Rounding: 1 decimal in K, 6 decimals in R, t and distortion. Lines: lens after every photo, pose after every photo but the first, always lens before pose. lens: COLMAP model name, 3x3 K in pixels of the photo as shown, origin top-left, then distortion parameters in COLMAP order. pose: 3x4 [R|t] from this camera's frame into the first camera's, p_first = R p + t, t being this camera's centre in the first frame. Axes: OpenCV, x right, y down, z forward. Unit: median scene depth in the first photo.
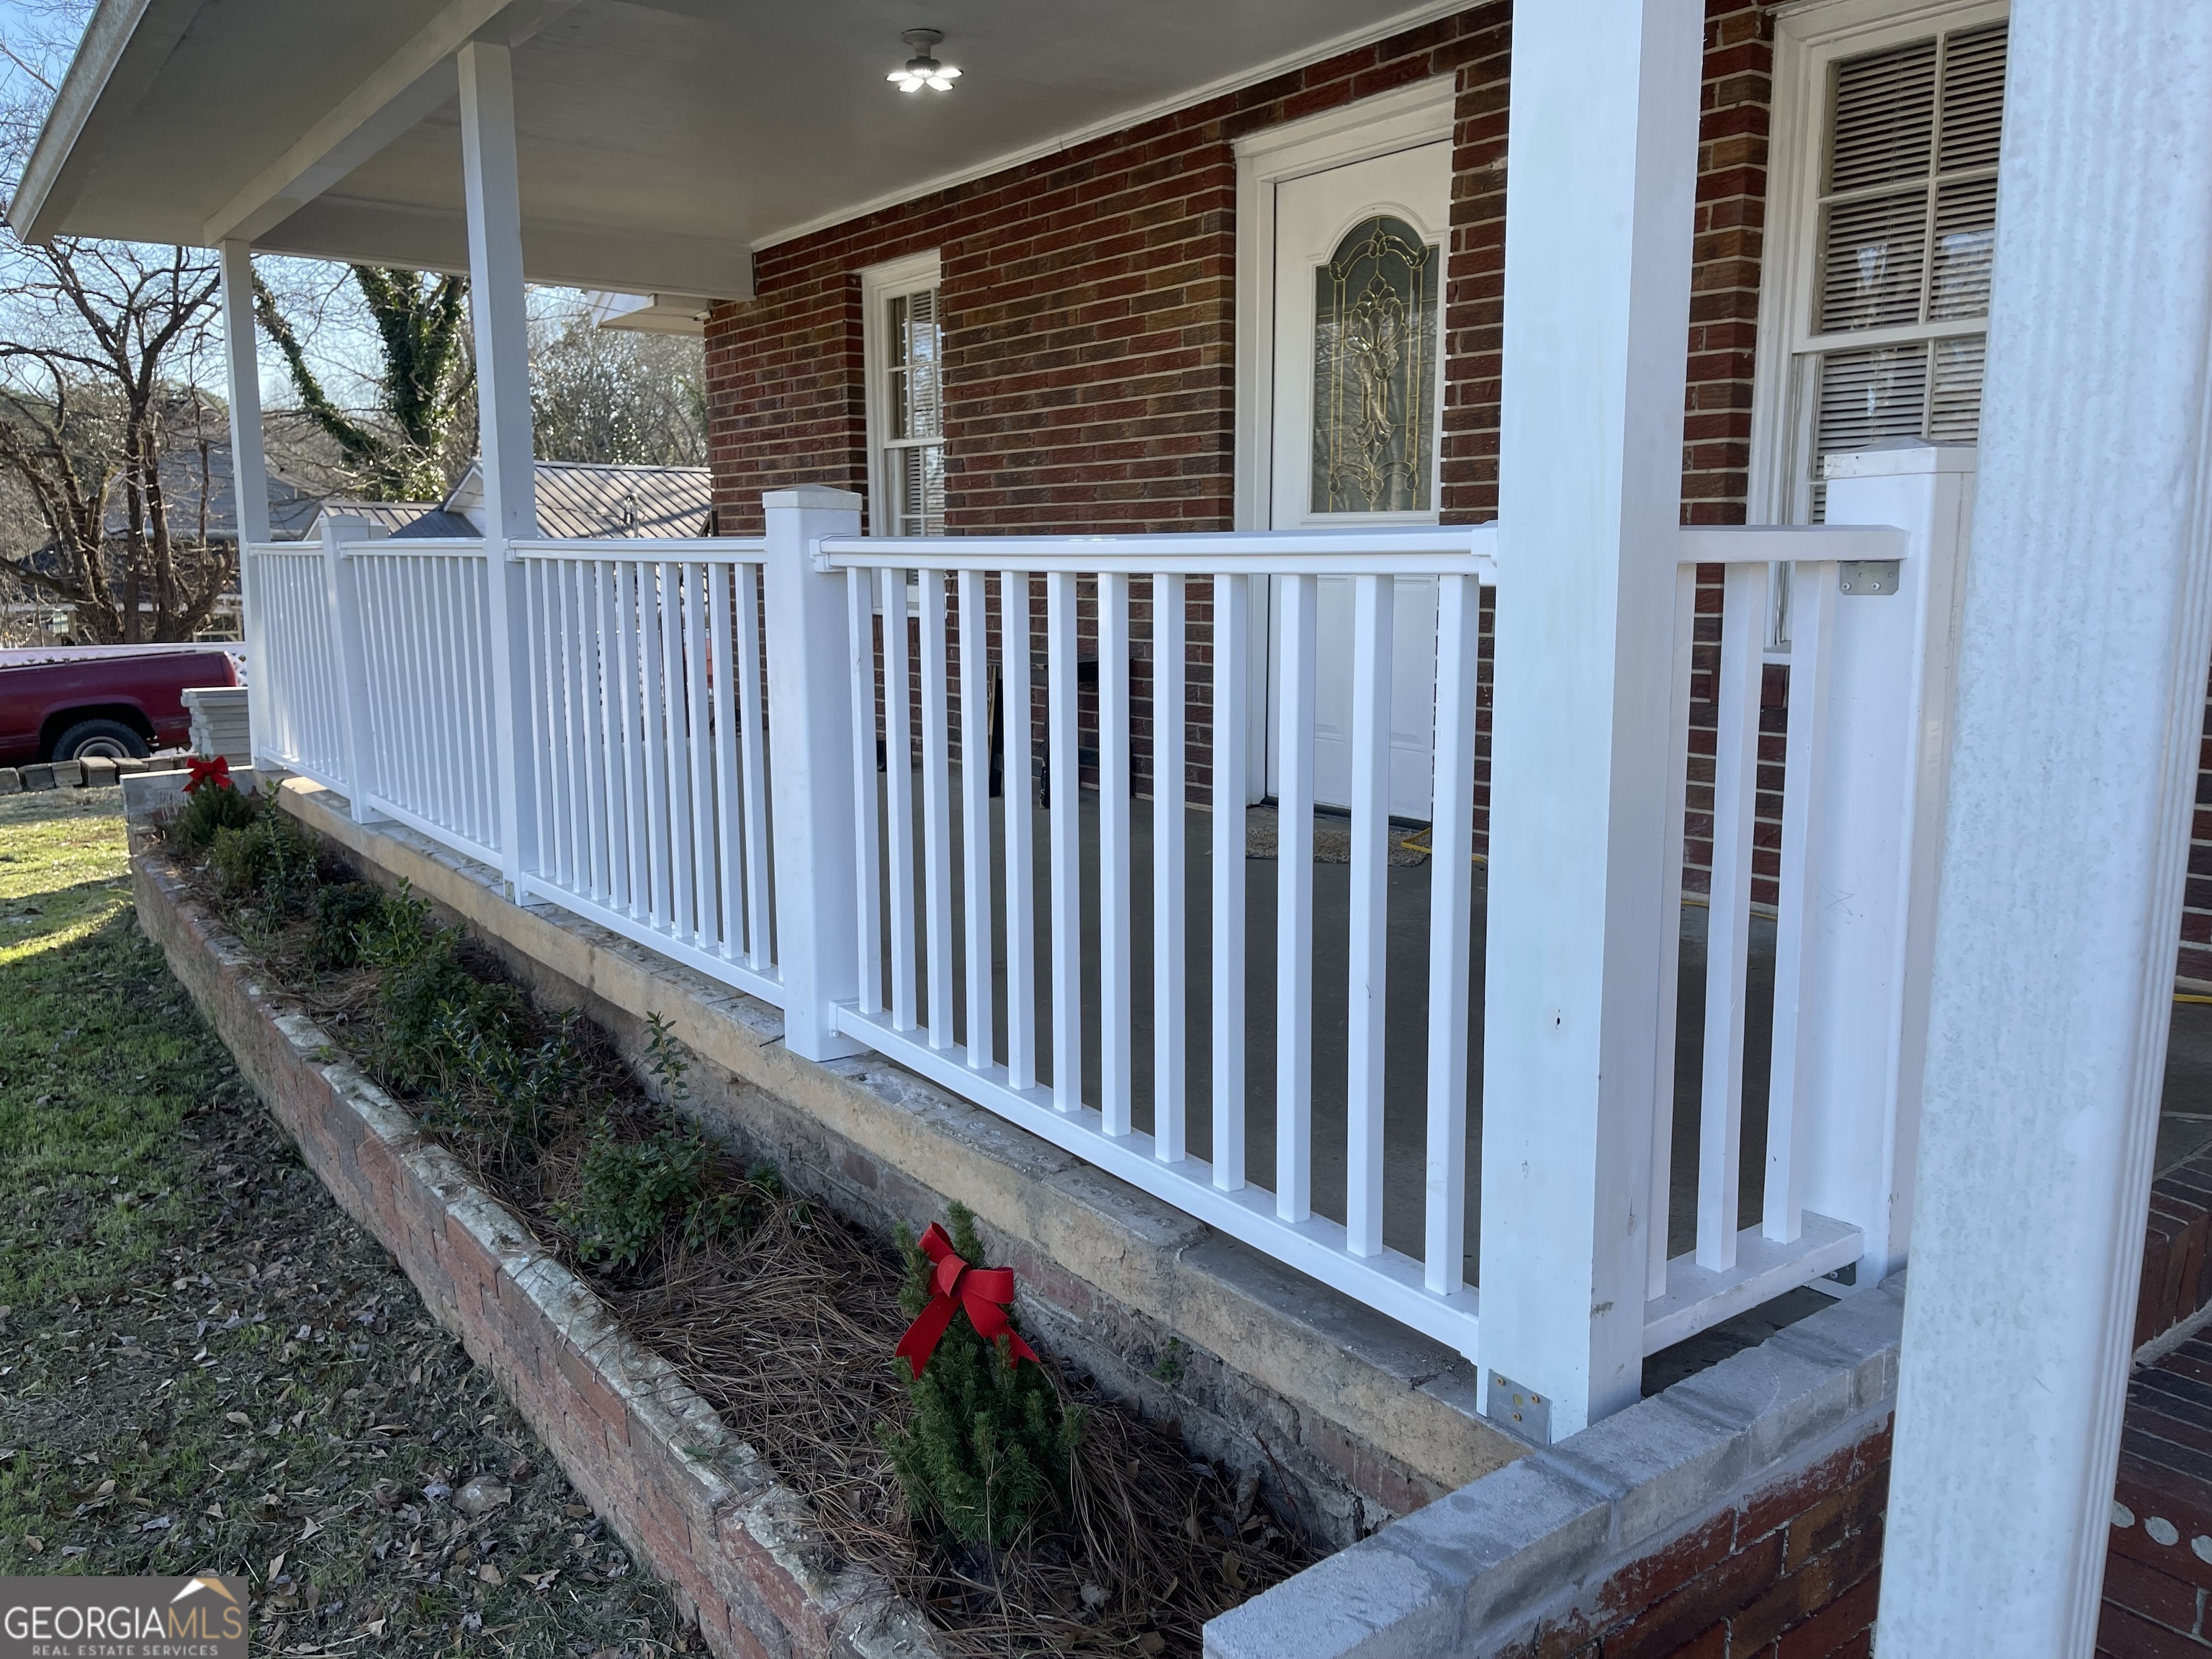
lens RADIAL K [[1676.7, 0, 1105.7], [0, 1676.7, 825.7], [0, 0, 1]] dist [0.067477, -0.087109]
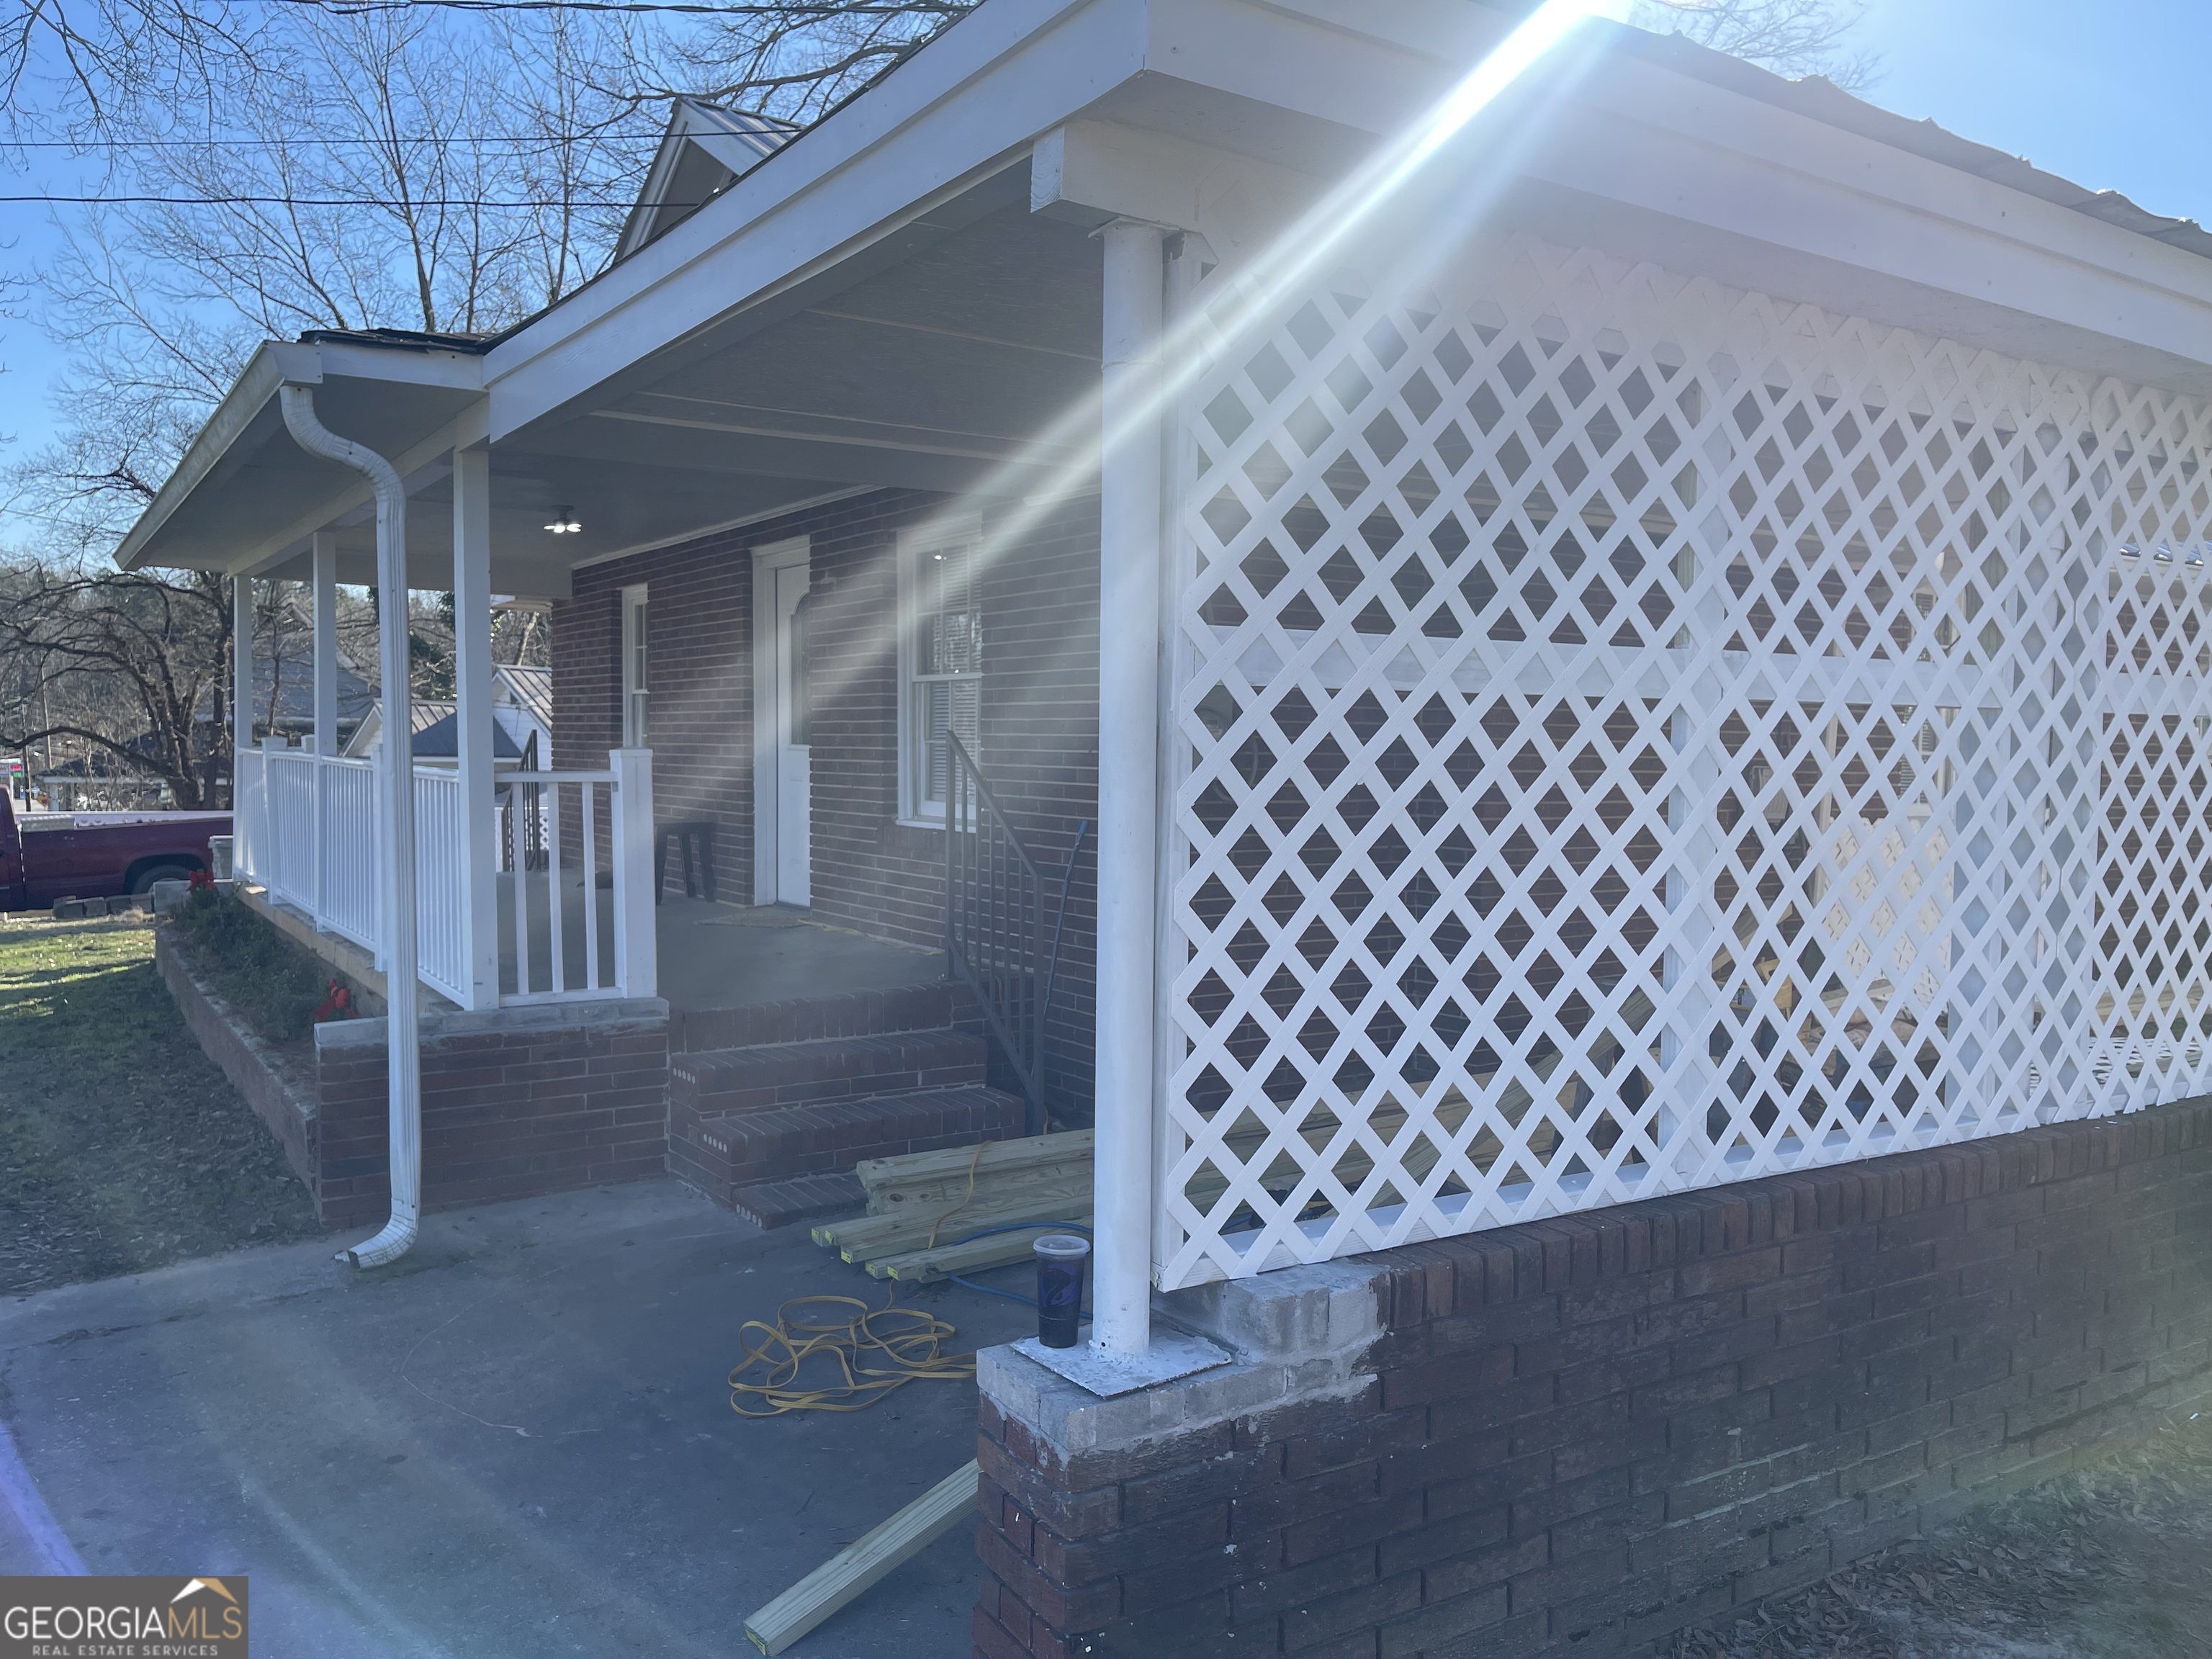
lens RADIAL K [[1676.7, 0, 1108.2], [0, 1676.7, 833.8], [0, 0, 1]] dist [0.067477, -0.087109]
pose [[0.998773, 0.017783, -0.046216, 0.378093], [-0.022572, 0.994190, -0.105242, 0.066622], [0.044076, 0.106156, 0.993372, -0.543327]]
